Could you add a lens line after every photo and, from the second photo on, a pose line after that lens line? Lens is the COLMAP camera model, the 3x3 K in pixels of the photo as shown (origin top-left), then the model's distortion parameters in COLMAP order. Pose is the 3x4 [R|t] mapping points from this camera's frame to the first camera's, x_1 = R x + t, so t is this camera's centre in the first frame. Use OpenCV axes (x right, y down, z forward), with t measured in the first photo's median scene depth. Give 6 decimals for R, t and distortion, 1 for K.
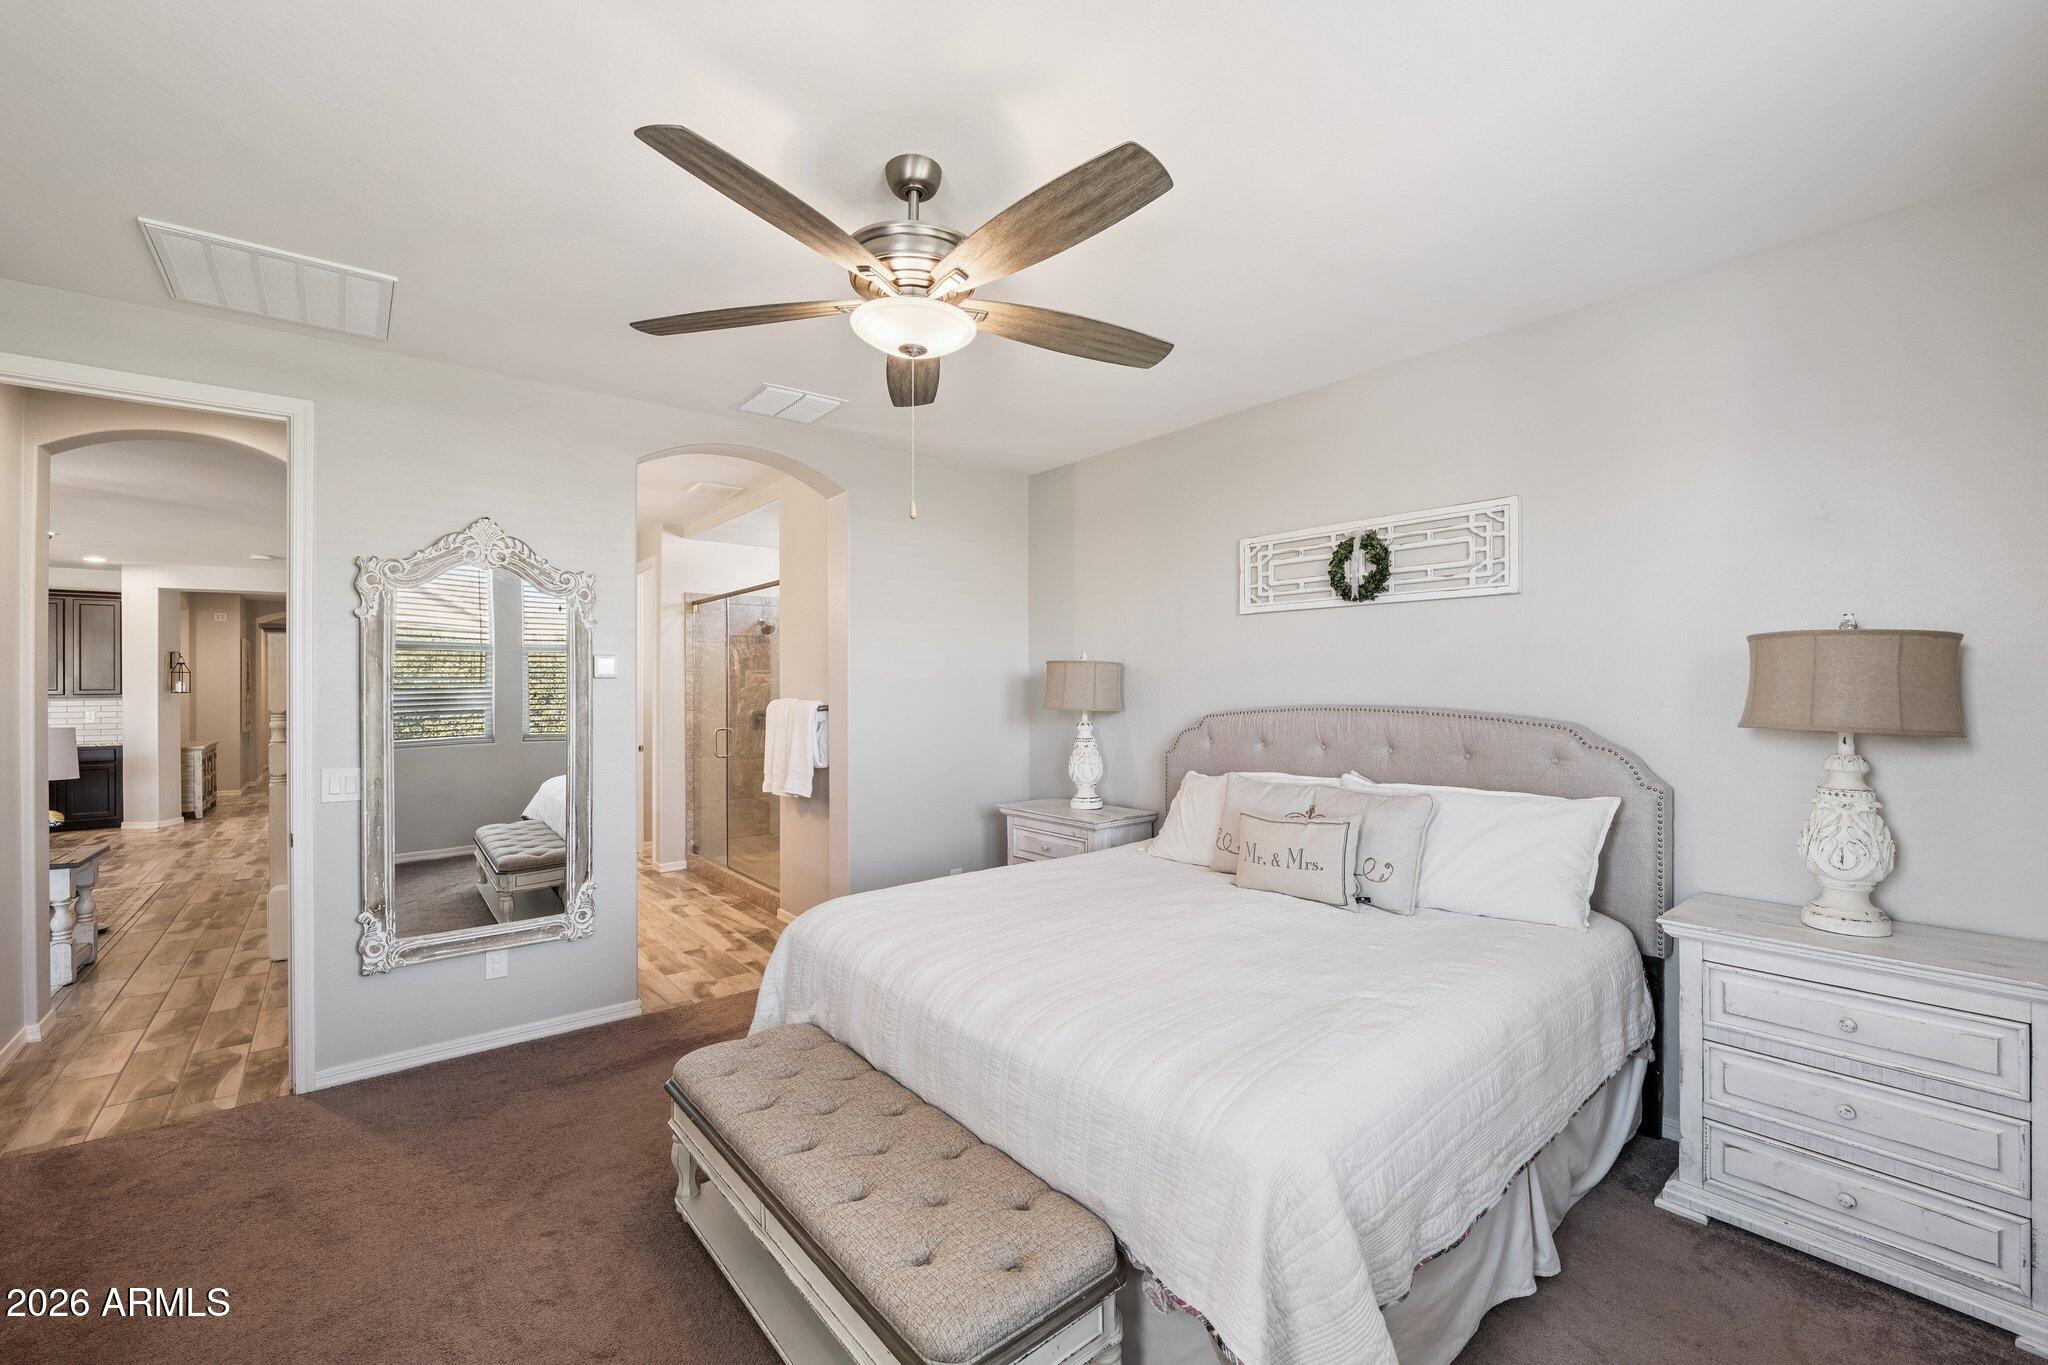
lens RADIAL K [[852.8, 0, 1024.0], [0, 852.8, 682.5], [0, 0, 1]] dist [-0.000198, -0.000086]
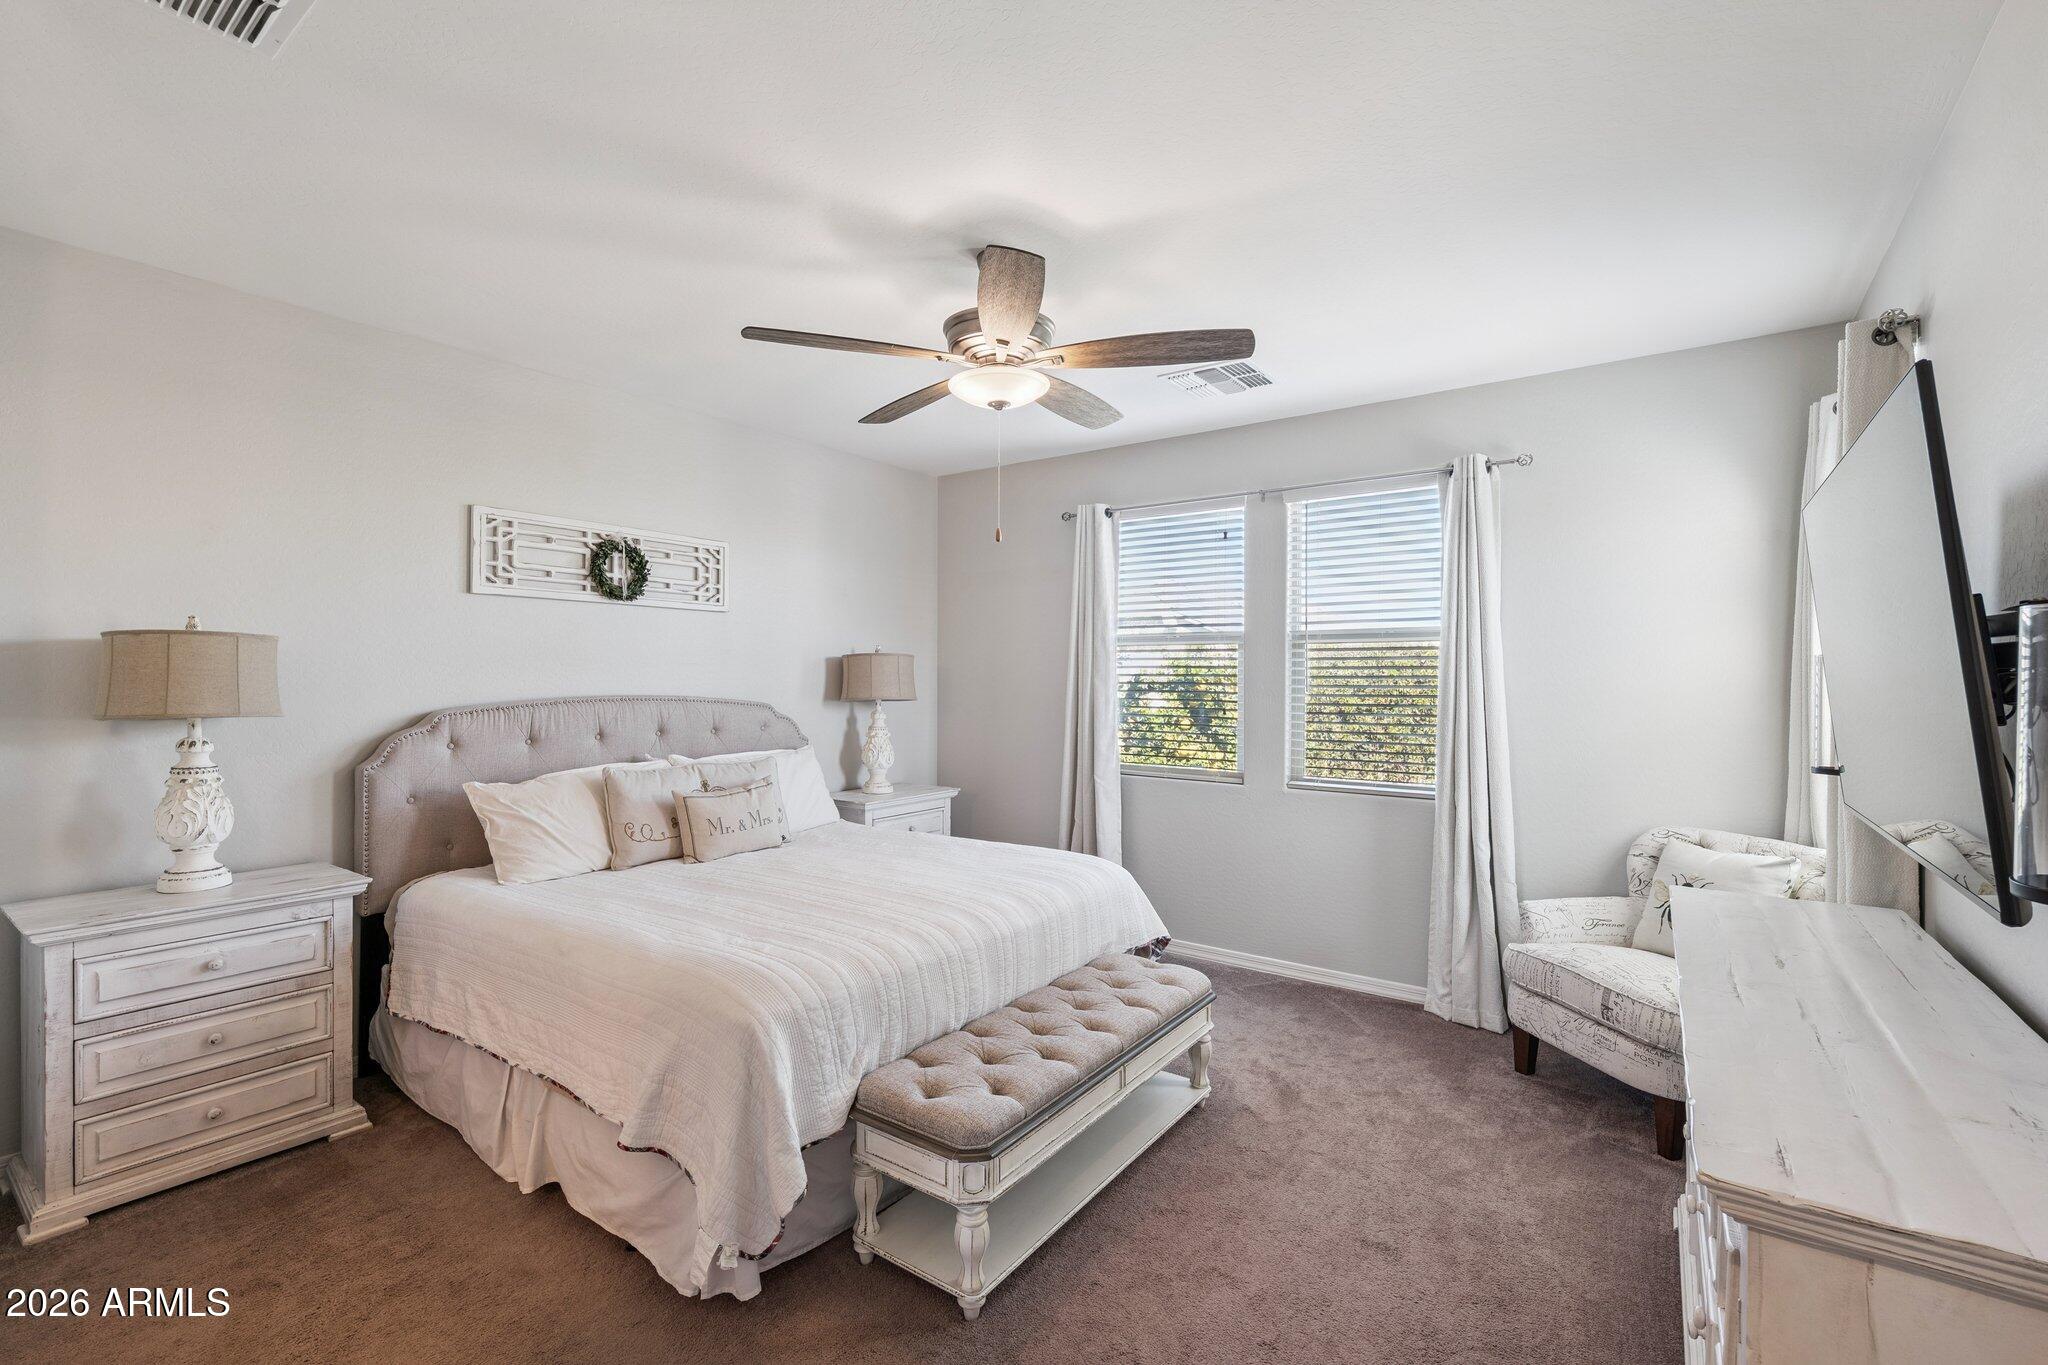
lens RADIAL K [[905.0, 0, 1024.0], [0, 905.0, 682.5], [0, 0, 1]] dist [-0.056420, -0.000039]
pose [[-0.280089, 0.010638, 0.959915, -0.827654], [0.006765, 0.999936, -0.009108, 0.022410], [-0.959950, 0.003943, -0.280143, 0.809889]]
